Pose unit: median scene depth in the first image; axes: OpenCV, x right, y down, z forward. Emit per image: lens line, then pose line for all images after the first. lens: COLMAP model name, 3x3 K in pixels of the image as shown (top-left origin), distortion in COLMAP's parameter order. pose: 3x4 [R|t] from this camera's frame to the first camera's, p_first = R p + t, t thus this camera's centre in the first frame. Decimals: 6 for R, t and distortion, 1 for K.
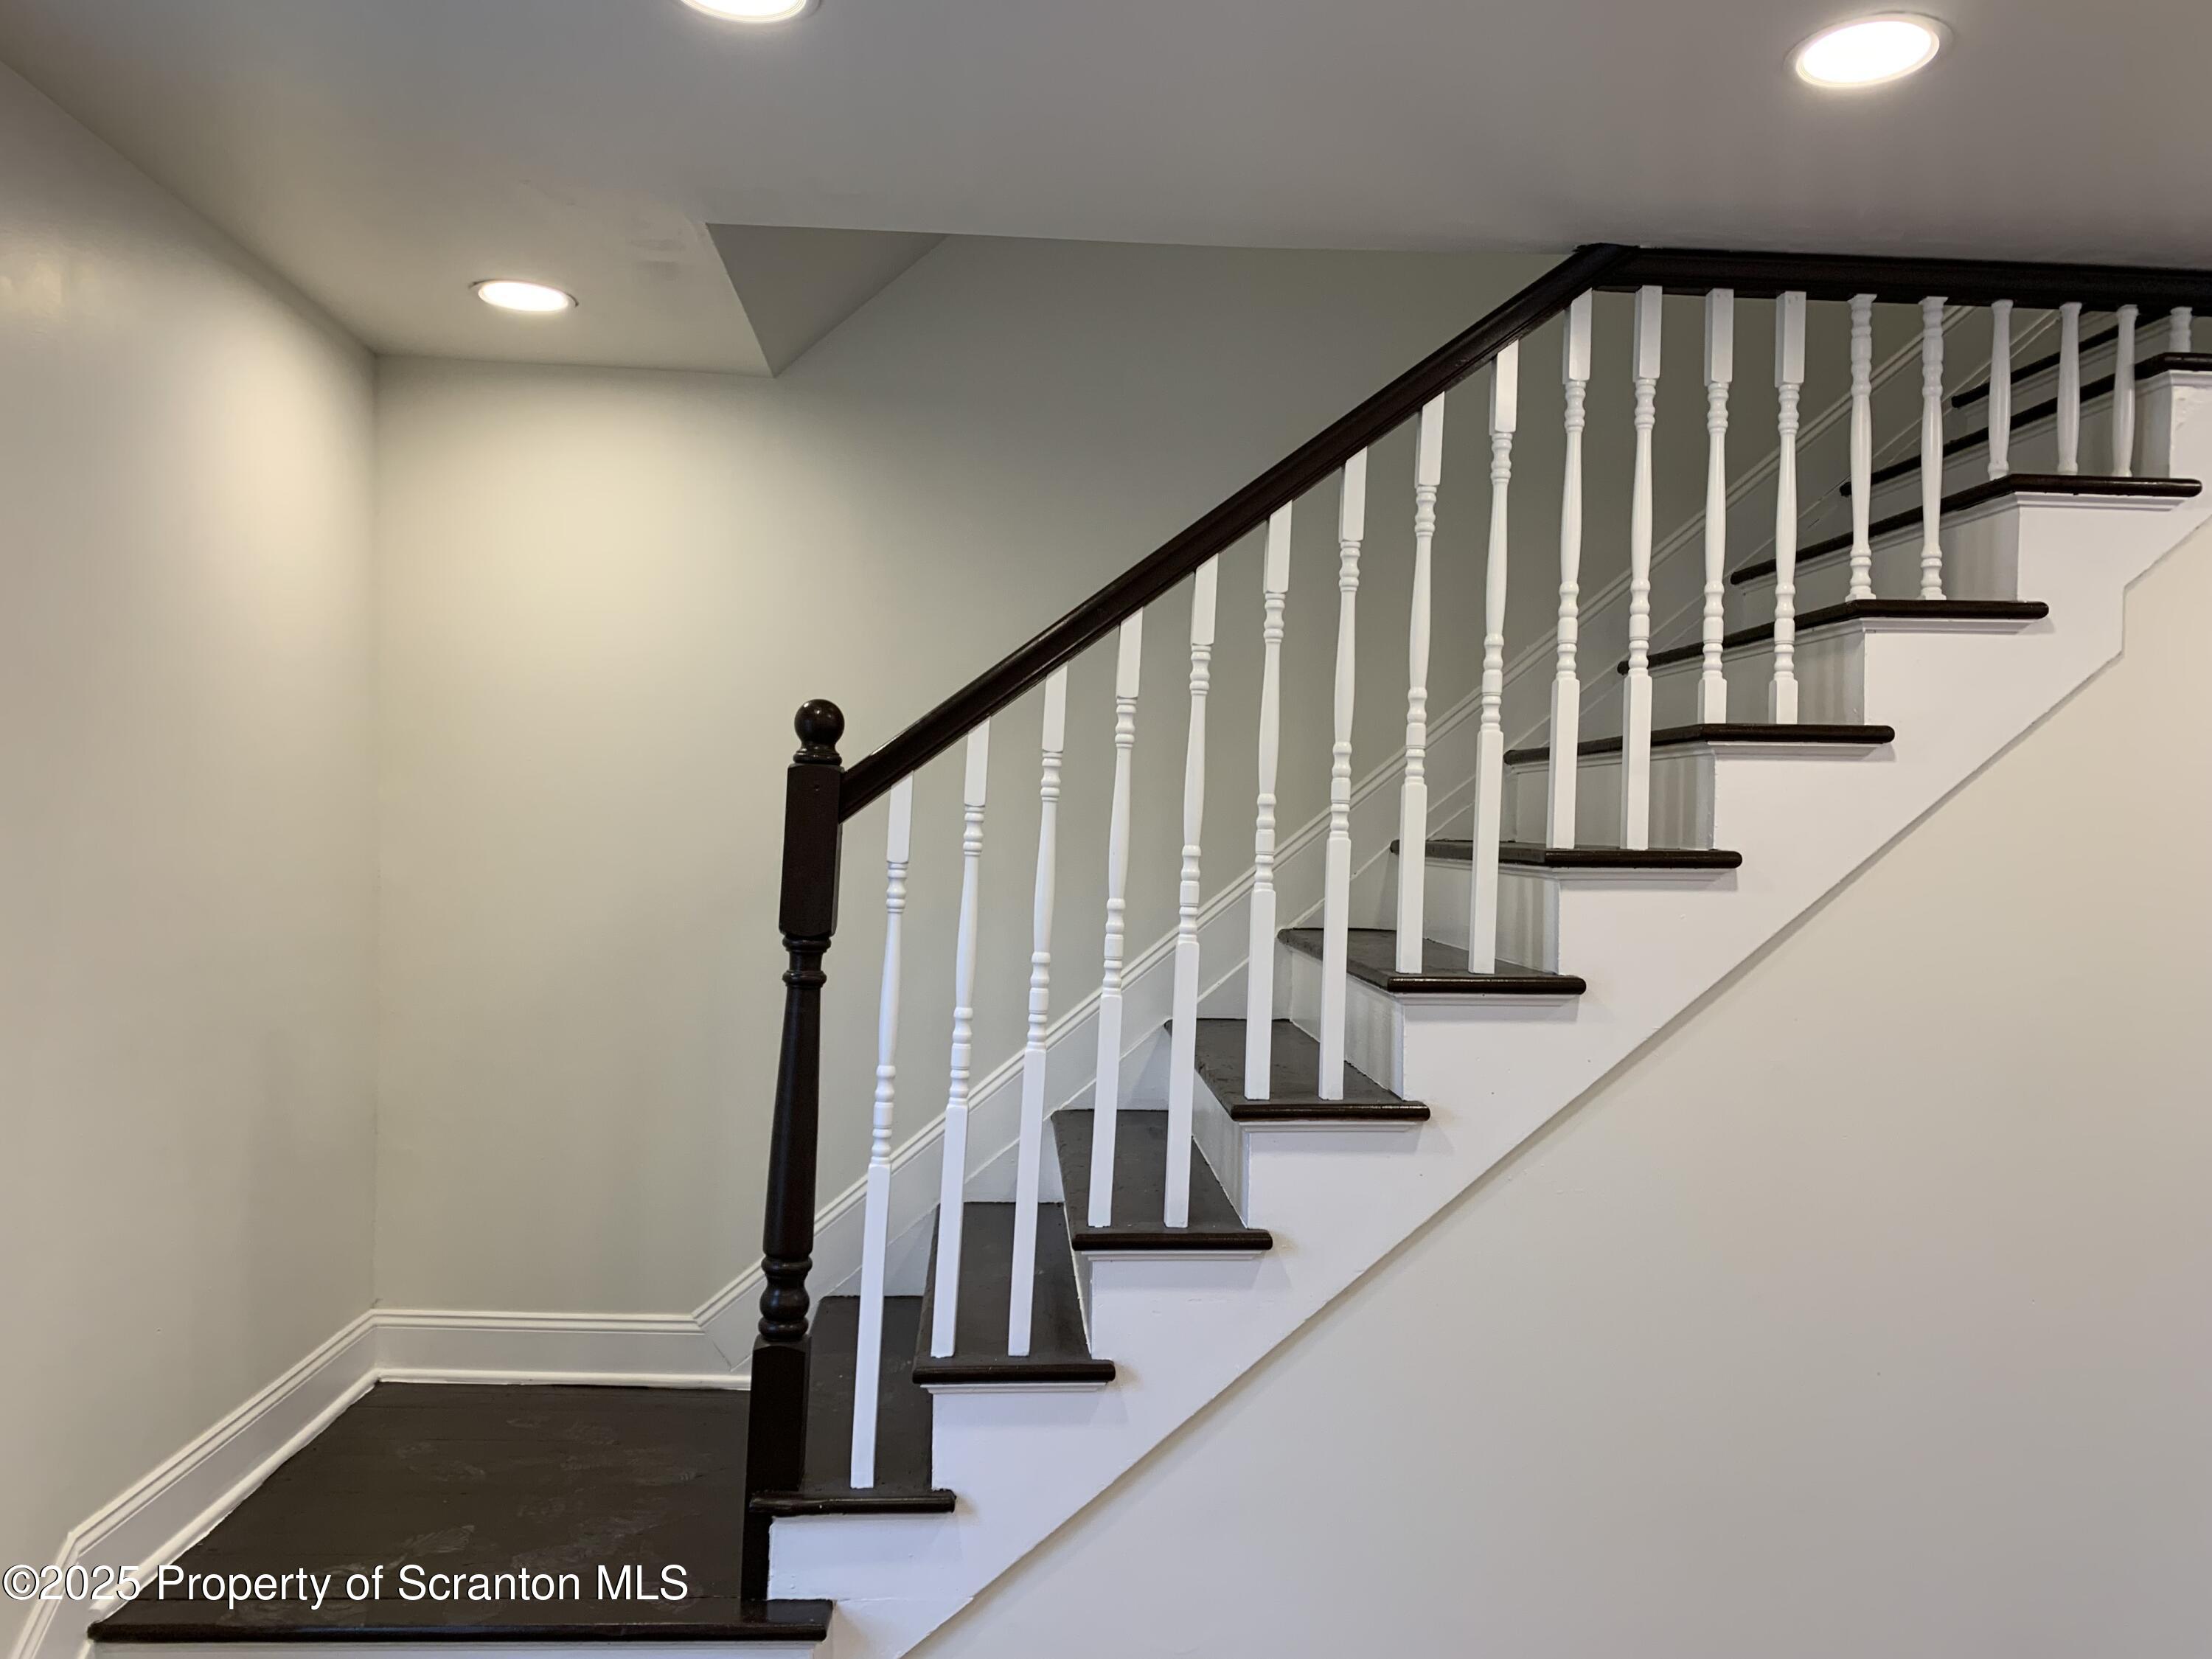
lens RADIAL K [[1723.1, 0, 1099.7], [0, 1723.1, 786.8], [0, 0, 1]] dist [0.041996, -0.063086]
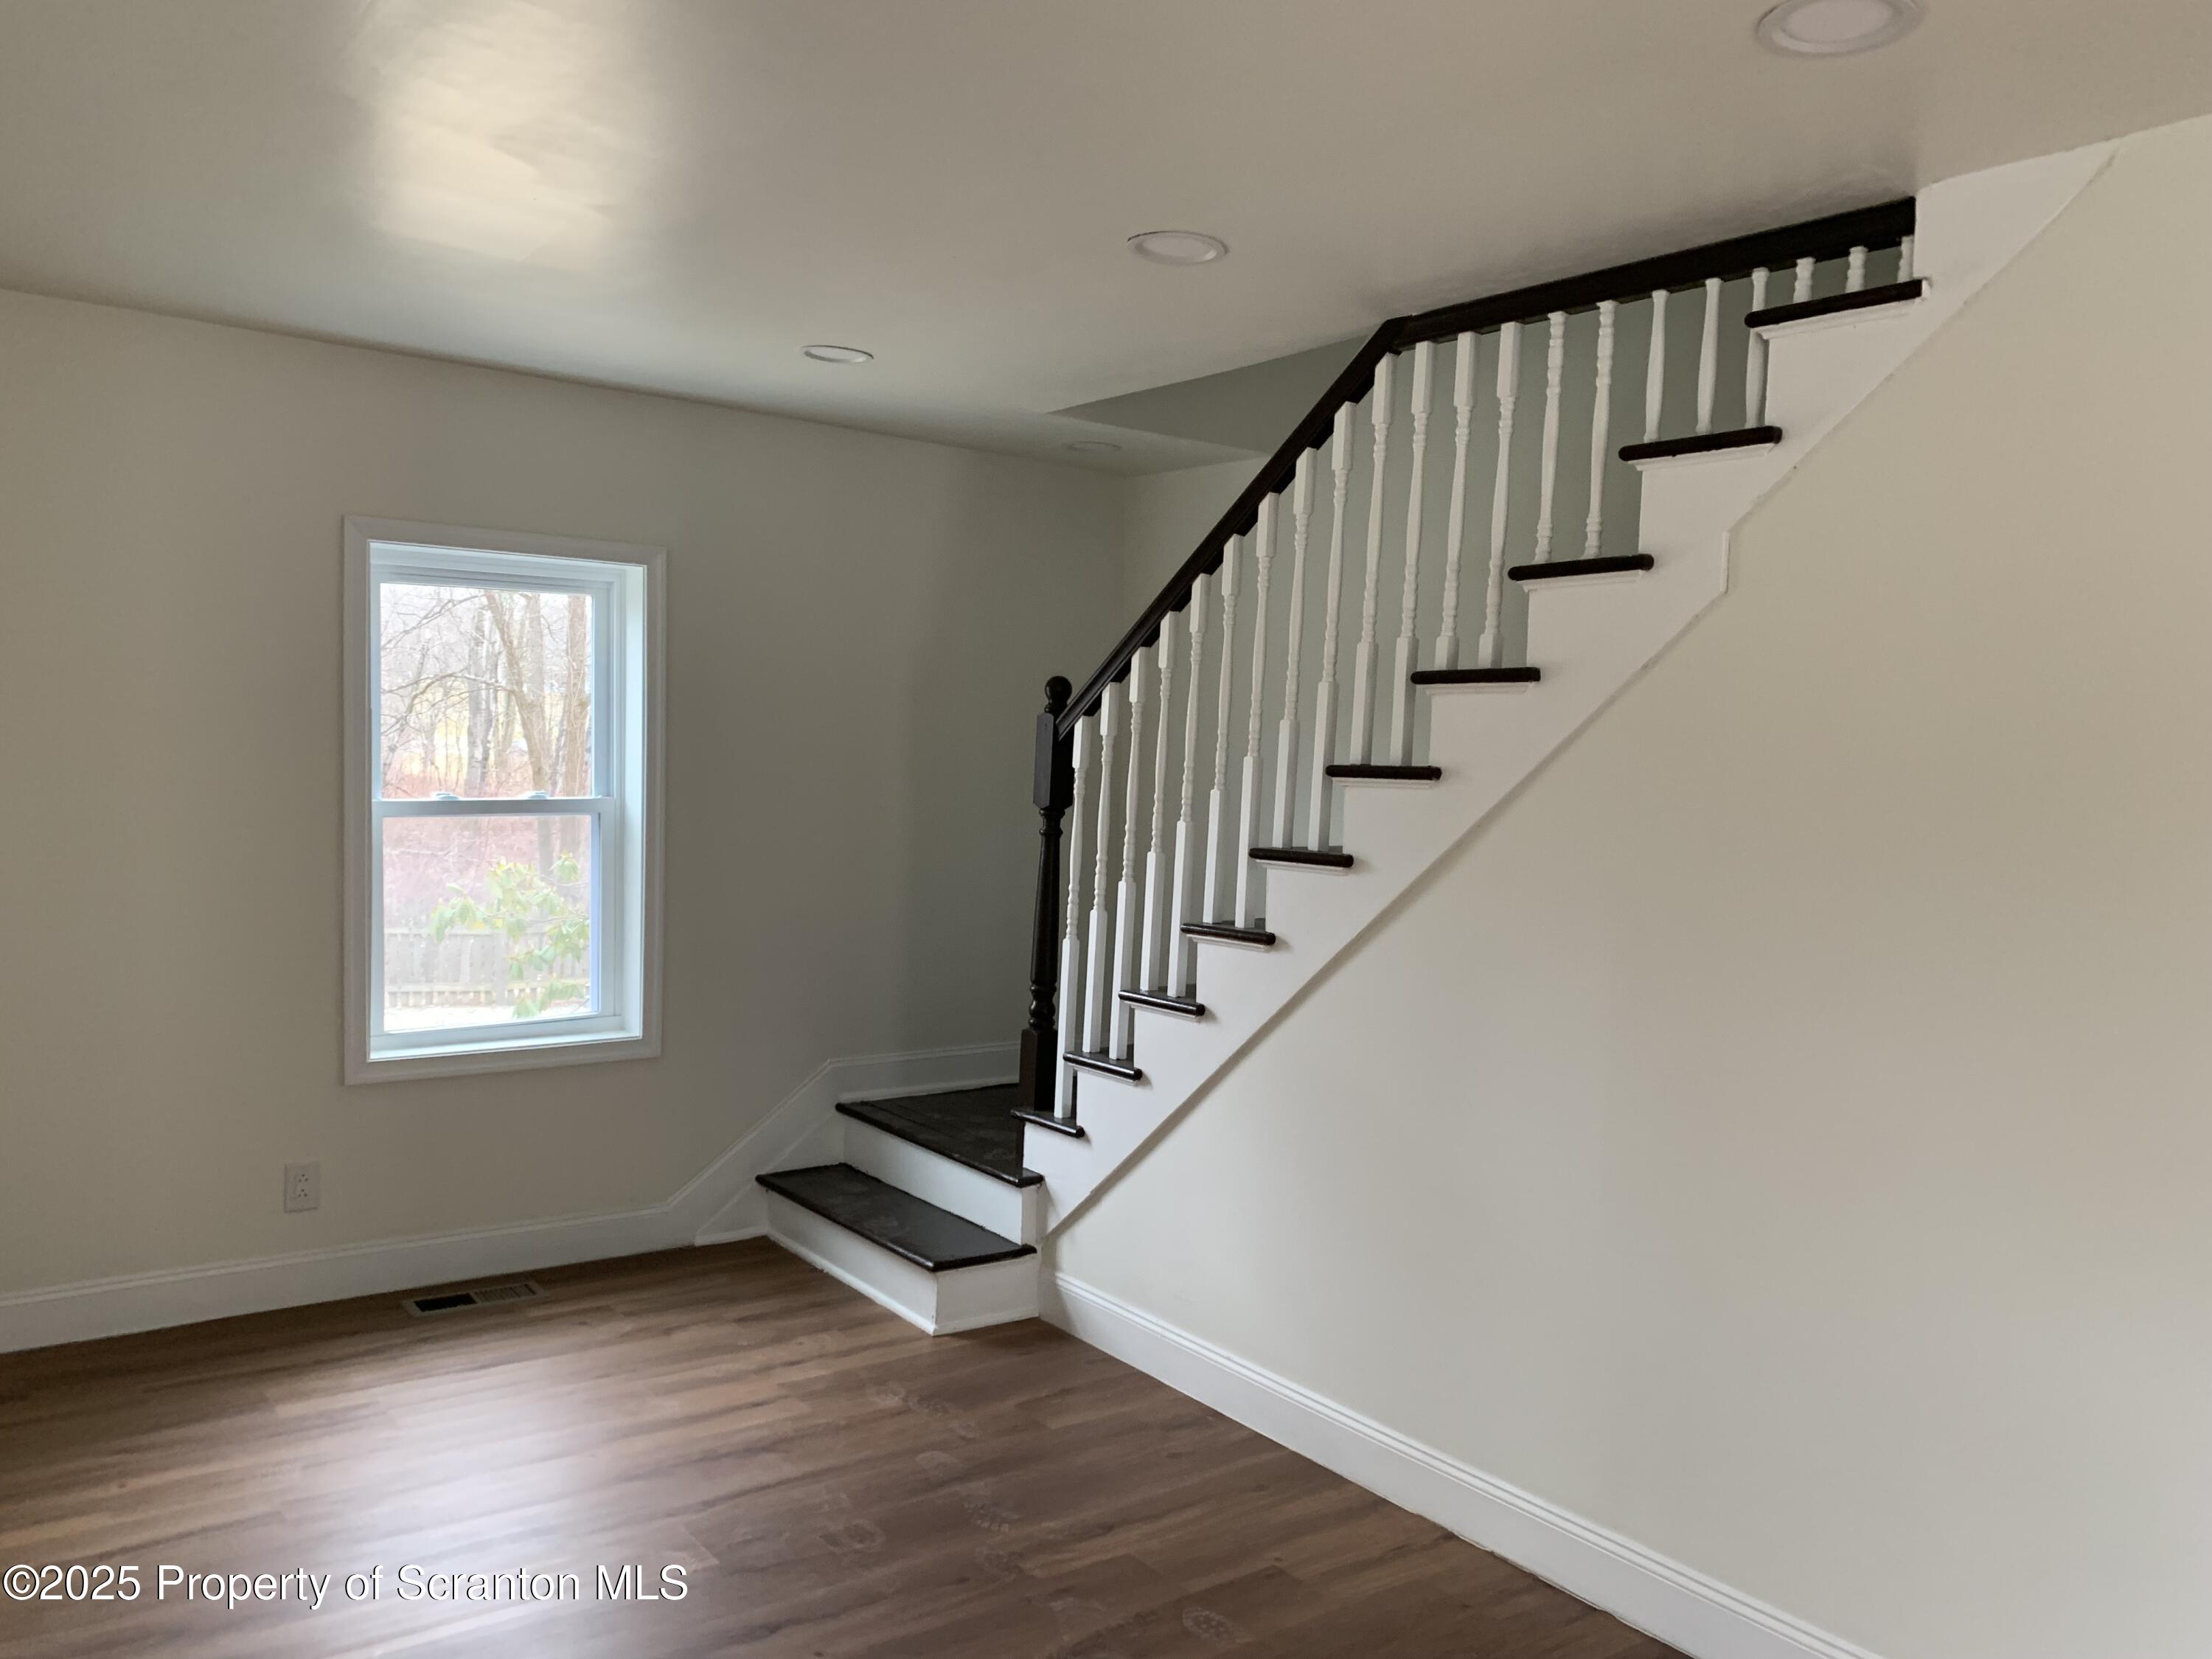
lens RADIAL K [[1697.9, 0, 1101.3], [0, 1697.9, 795.8], [0, 0, 1]] dist [0.135632, -0.228005]
pose [[0.559878, 0.019795, -0.828338, 1.297463], [0.003558, 0.999648, 0.026293, 0.023963], [0.828567, -0.017668, 0.559611, 0.052866]]
